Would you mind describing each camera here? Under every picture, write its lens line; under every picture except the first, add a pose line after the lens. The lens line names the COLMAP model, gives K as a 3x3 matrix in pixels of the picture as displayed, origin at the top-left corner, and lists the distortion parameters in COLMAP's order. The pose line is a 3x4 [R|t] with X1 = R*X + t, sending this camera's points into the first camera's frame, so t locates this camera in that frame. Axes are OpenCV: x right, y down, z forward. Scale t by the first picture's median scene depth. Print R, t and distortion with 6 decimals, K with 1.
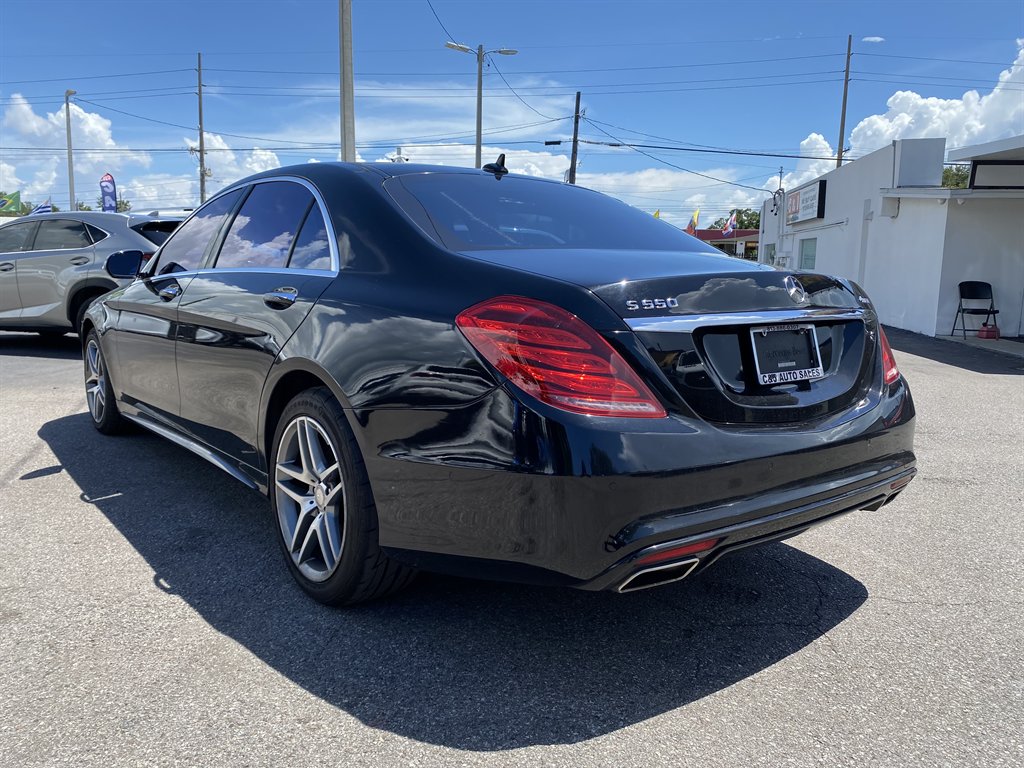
lens RADIAL K [[809.3, 0, 512.0], [0, 809.3, 384.0], [0, 0, 1]] dist [0.025072, -0.008329]
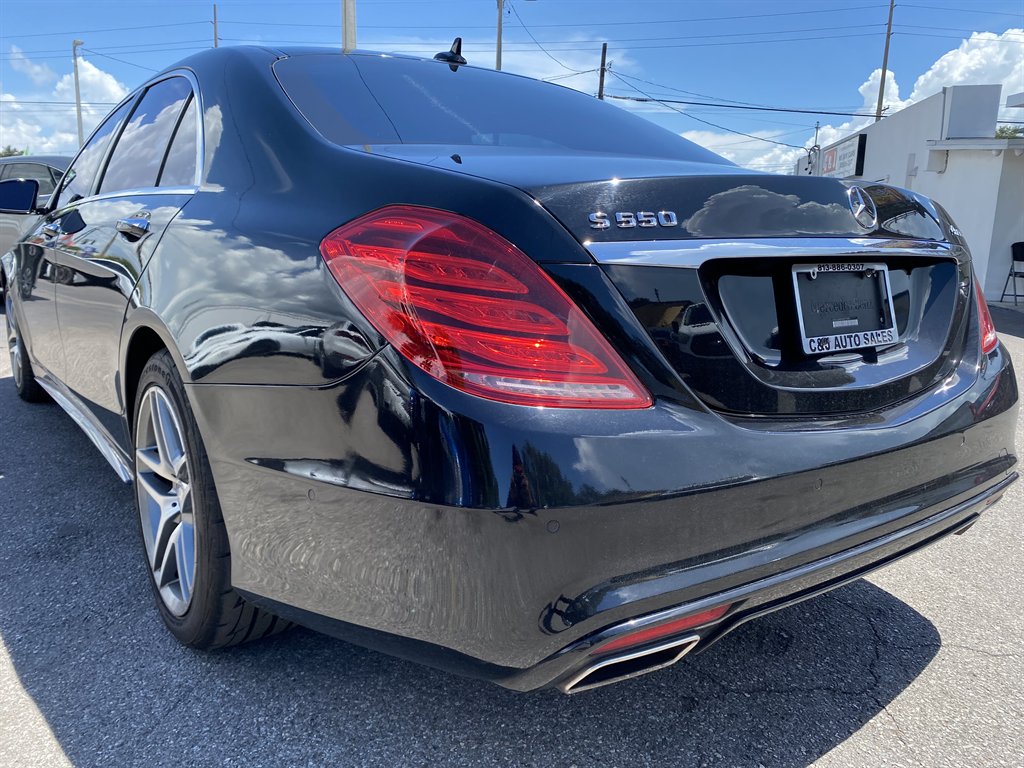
lens RADIAL K [[725.2, 0, 512.0], [0, 725.2, 384.0], [0, 0, 1]] dist [0.030111, -0.003806]
pose [[0.998182, 0.016425, -0.057987, 0.097739], [-0.013255, 0.998419, 0.054622, -0.004223], [0.058792, -0.053754, 0.996822, 0.377731]]
